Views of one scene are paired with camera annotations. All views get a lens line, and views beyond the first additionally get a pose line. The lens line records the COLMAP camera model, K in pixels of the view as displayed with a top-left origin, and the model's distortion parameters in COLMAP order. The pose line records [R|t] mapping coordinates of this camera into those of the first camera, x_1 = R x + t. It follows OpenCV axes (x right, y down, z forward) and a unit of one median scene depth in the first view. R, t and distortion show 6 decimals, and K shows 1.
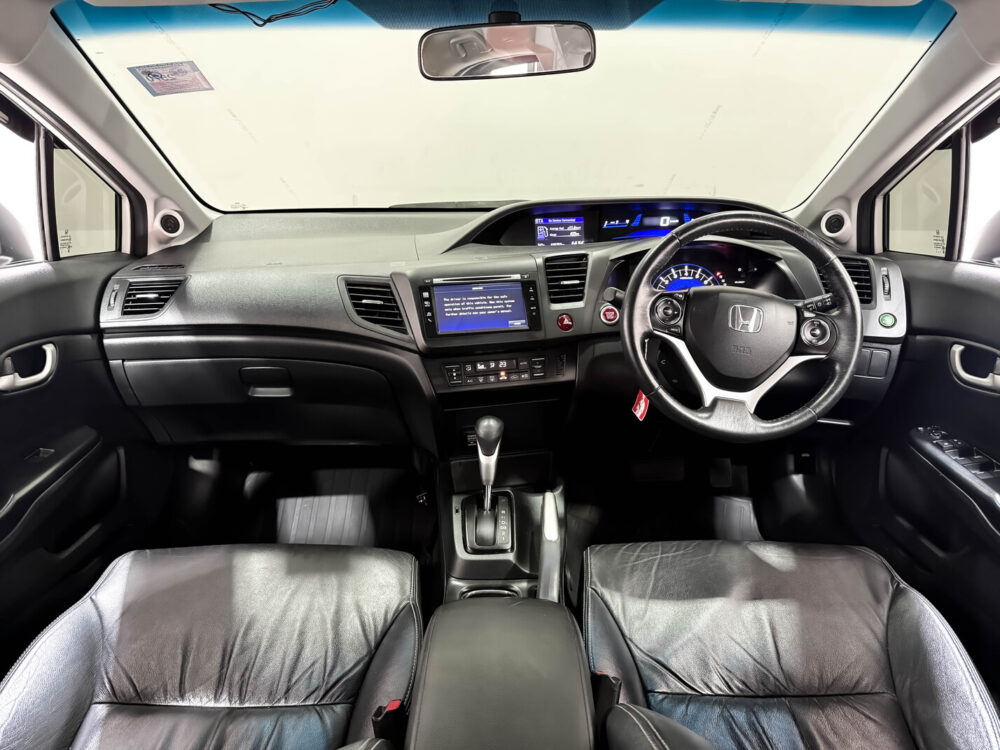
lens RADIAL K [[699.9, 0, 500.5], [0, 699.9, 375.4], [0, 0, 1]] dist [-0.000319, -0.000079]
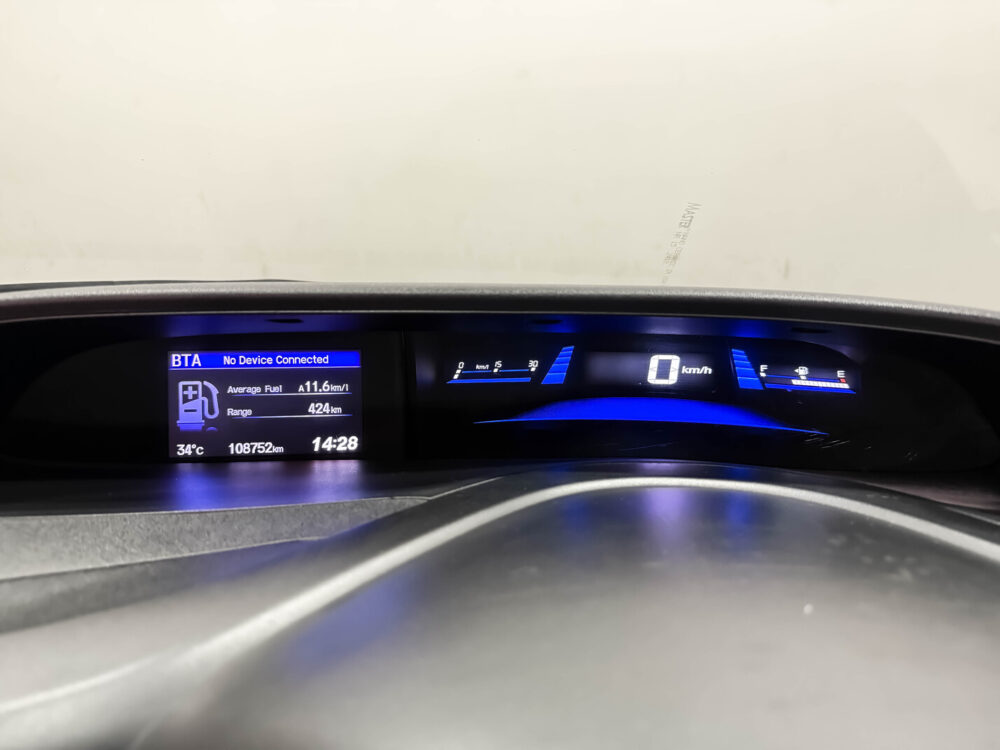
lens RADIAL K [[699.9, 0, 499.4], [0, 699.9, 374.4], [0, 0, 1]] dist [-0.000319, -0.000079]
pose [[0.997546, 0.034173, -0.061113, 0.190500], [-0.041197, 0.992200, -0.117651, -0.186589], [0.056616, 0.119880, 0.991173, 0.732187]]
